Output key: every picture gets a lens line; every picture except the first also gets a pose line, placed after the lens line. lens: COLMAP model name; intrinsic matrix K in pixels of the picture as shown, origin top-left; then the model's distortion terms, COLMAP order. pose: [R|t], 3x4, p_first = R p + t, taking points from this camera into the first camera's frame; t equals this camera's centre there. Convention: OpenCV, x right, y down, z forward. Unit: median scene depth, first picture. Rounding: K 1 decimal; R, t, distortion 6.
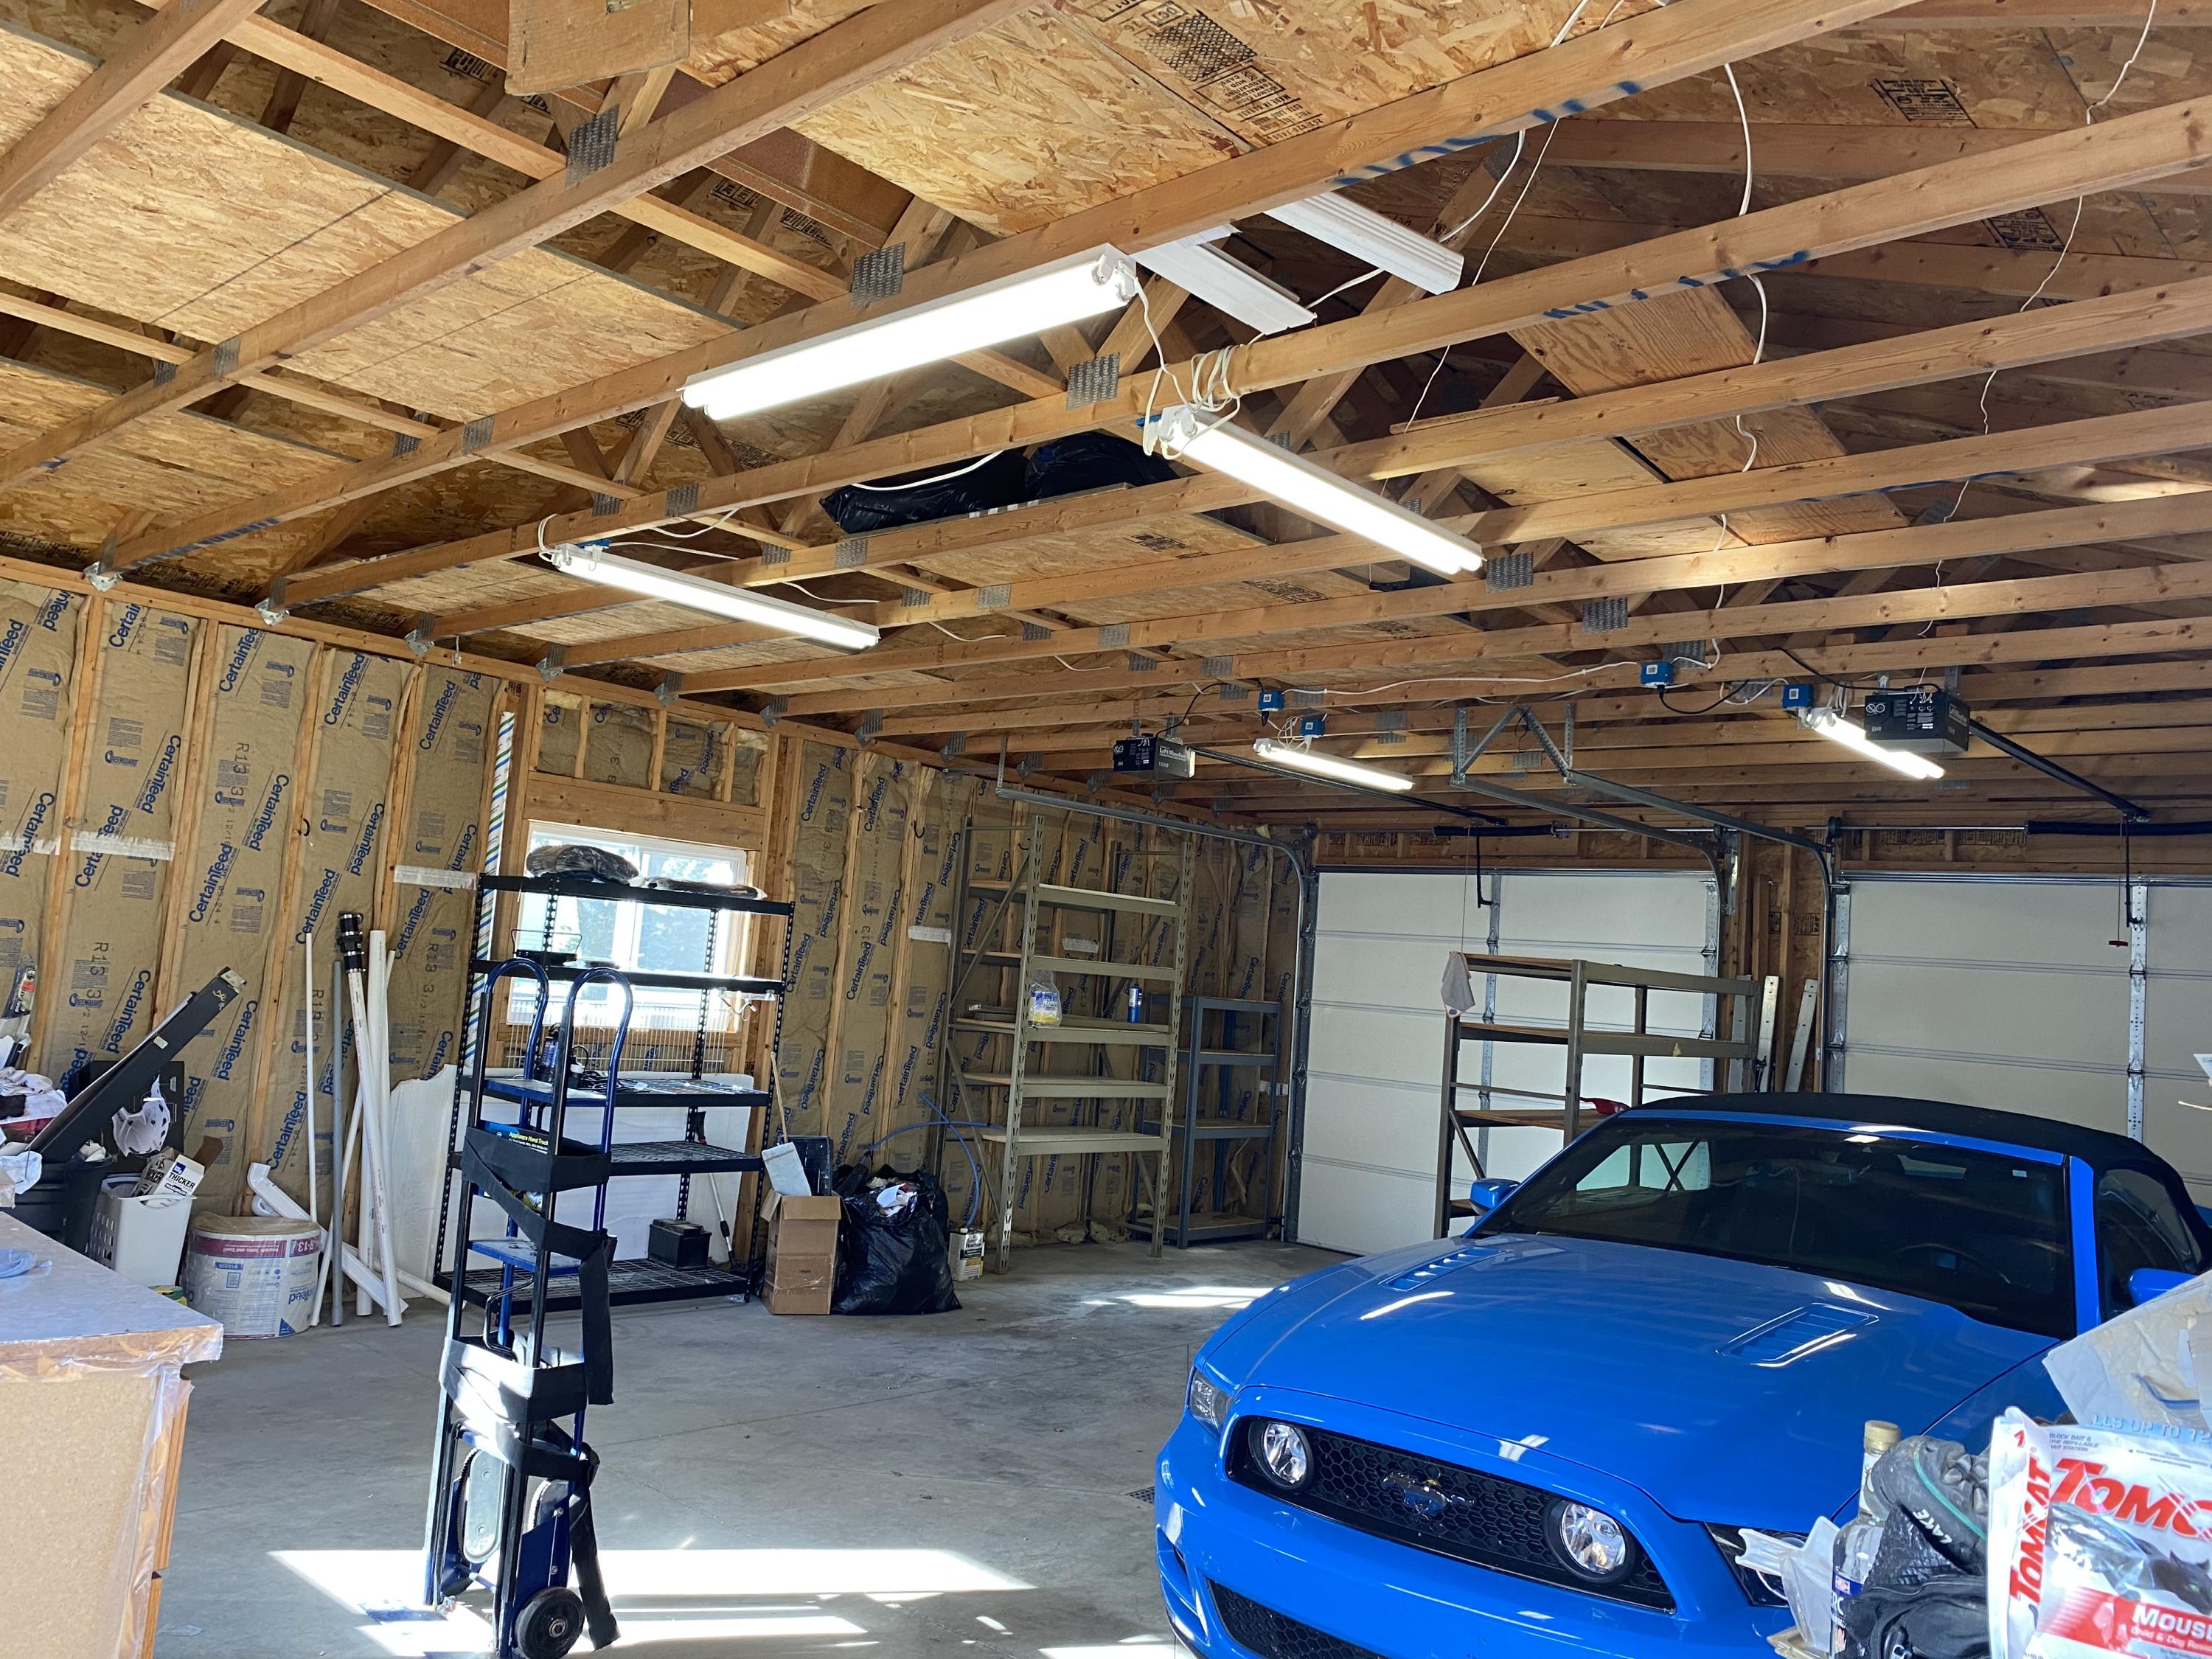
lens RADIAL K [[1687.3, 0, 1087.4], [0, 1687.3, 815.4], [0, 0, 1]] dist [0.047938, -0.042366]
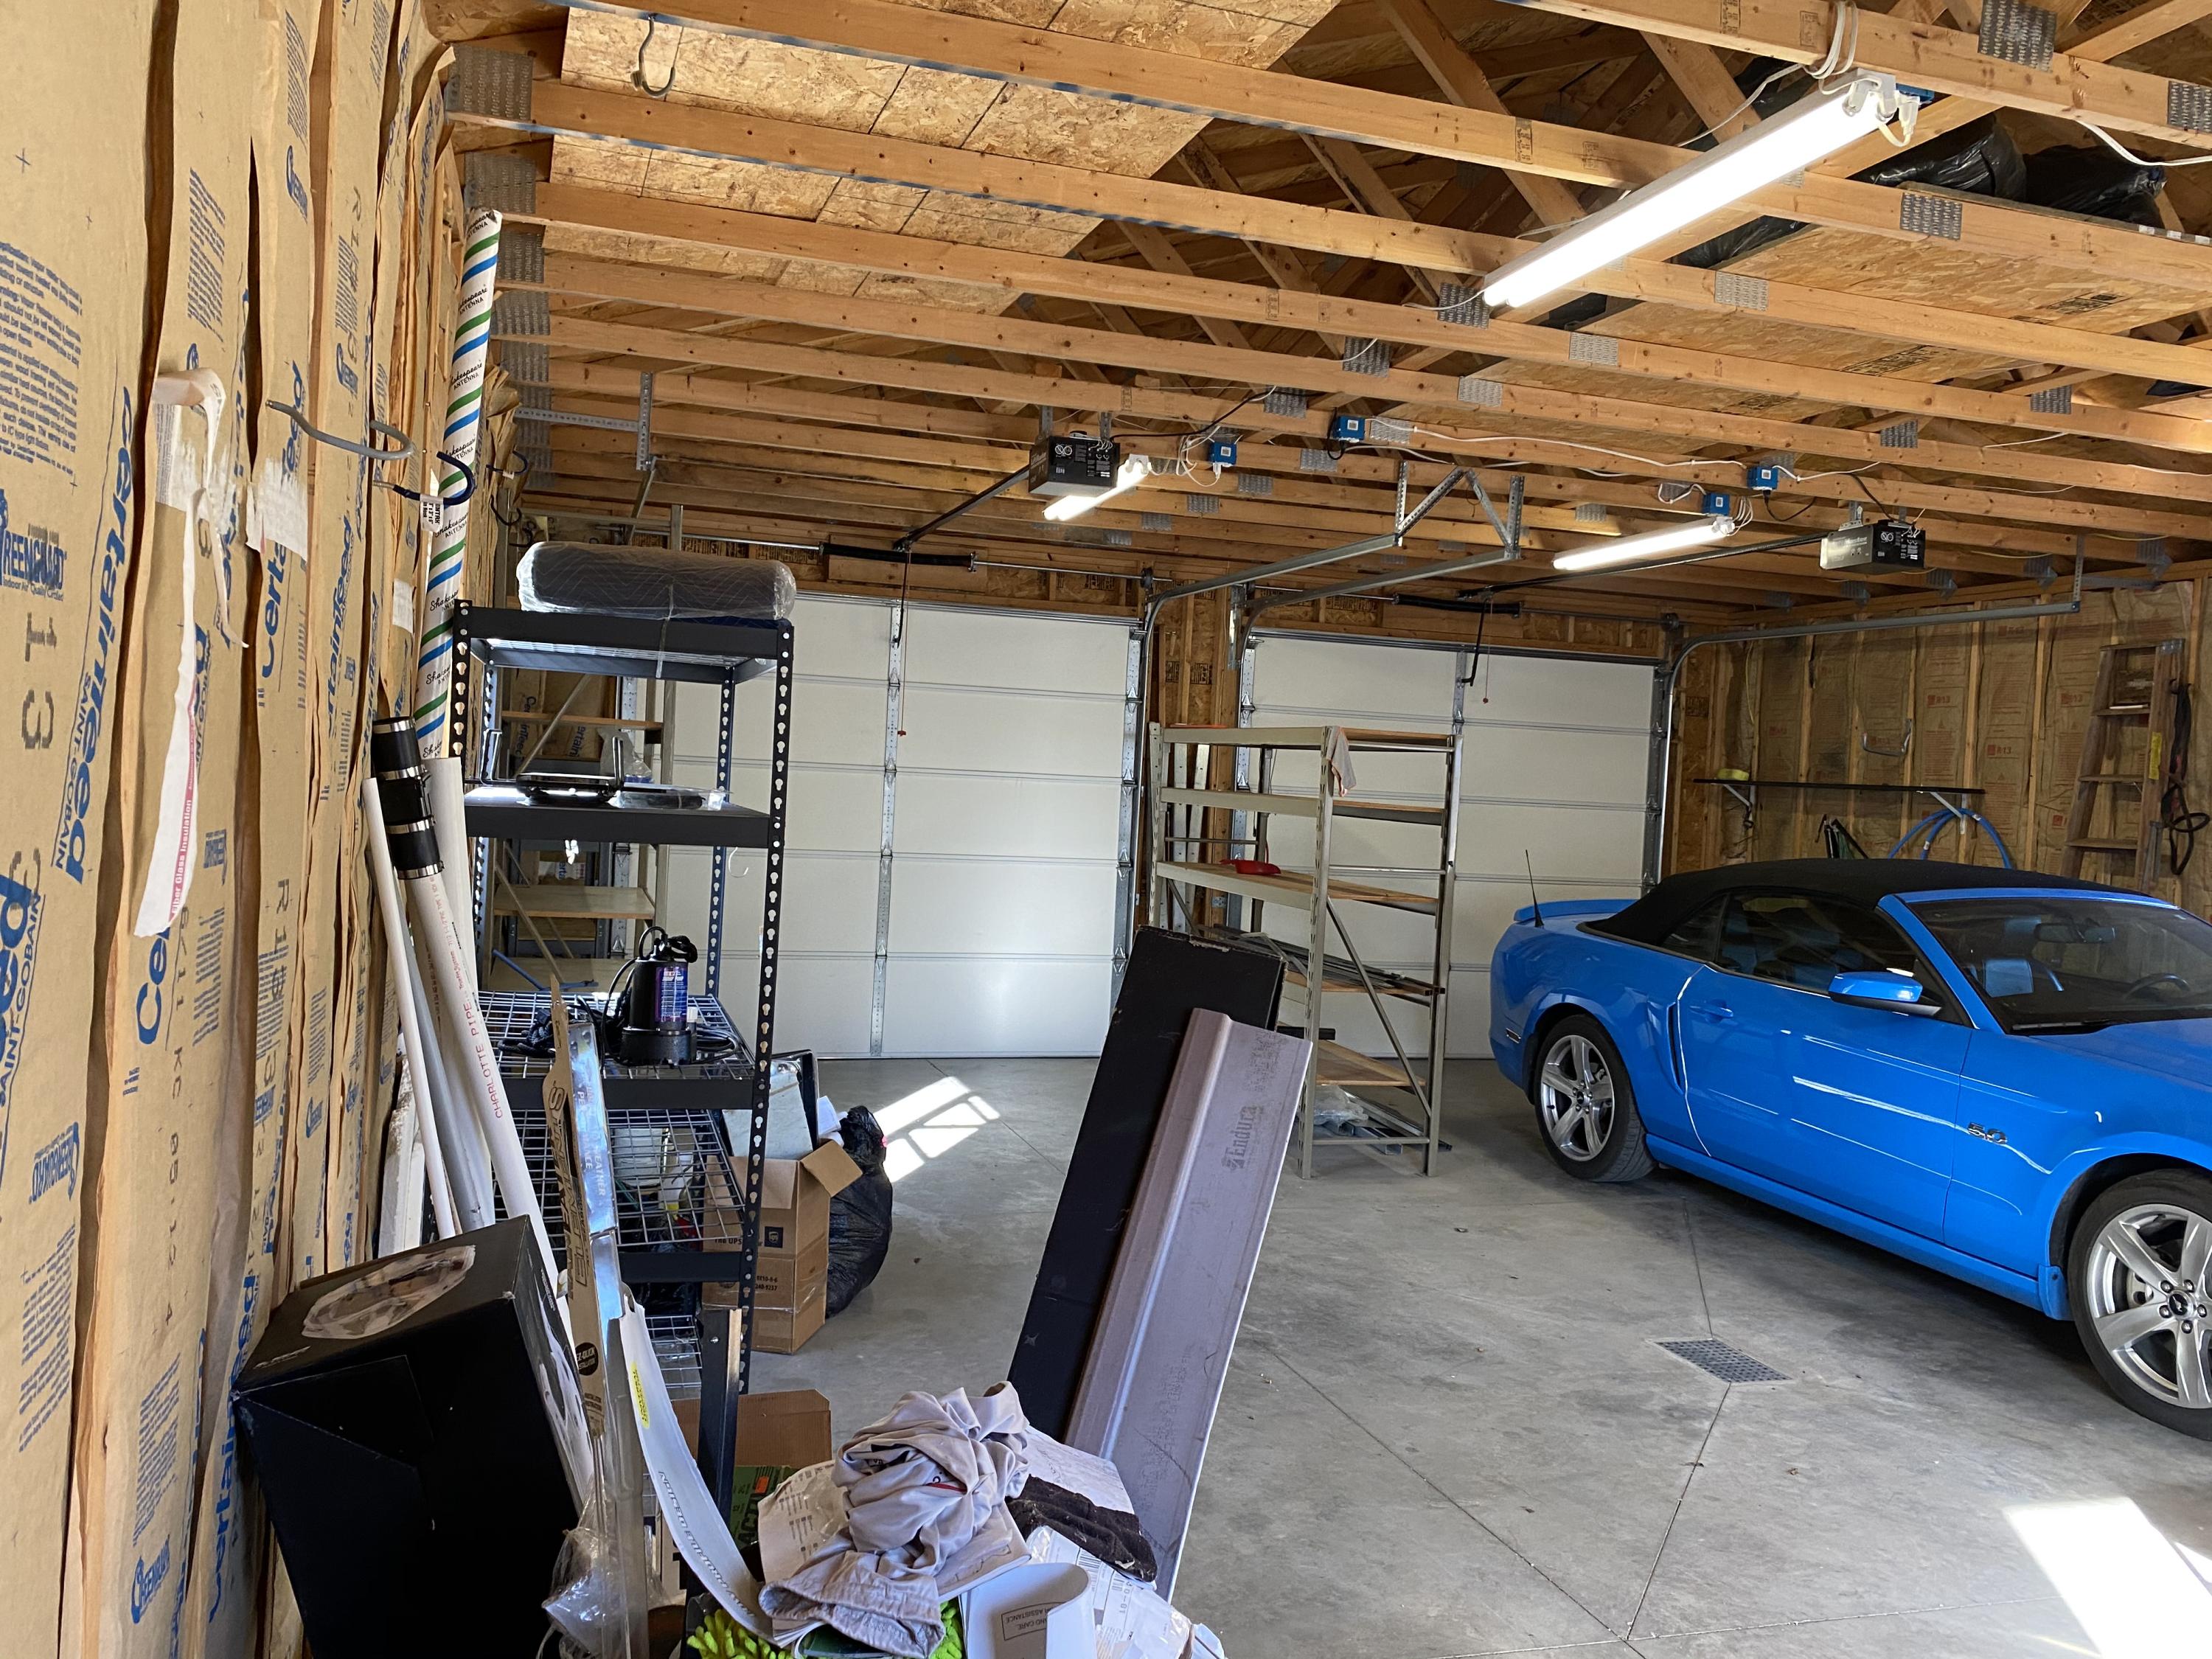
lens RADIAL K [[1687.3, 0, 1100.1], [0, 1687.3, 833.9], [0, 0, 1]] dist [0.047938, -0.042366]
pose [[0.497148, -0.082857, 0.863700, -0.861640], [-0.098843, 0.983542, 0.151248, 0.015607], [-0.862017, -0.160563, 0.480776, 0.878787]]
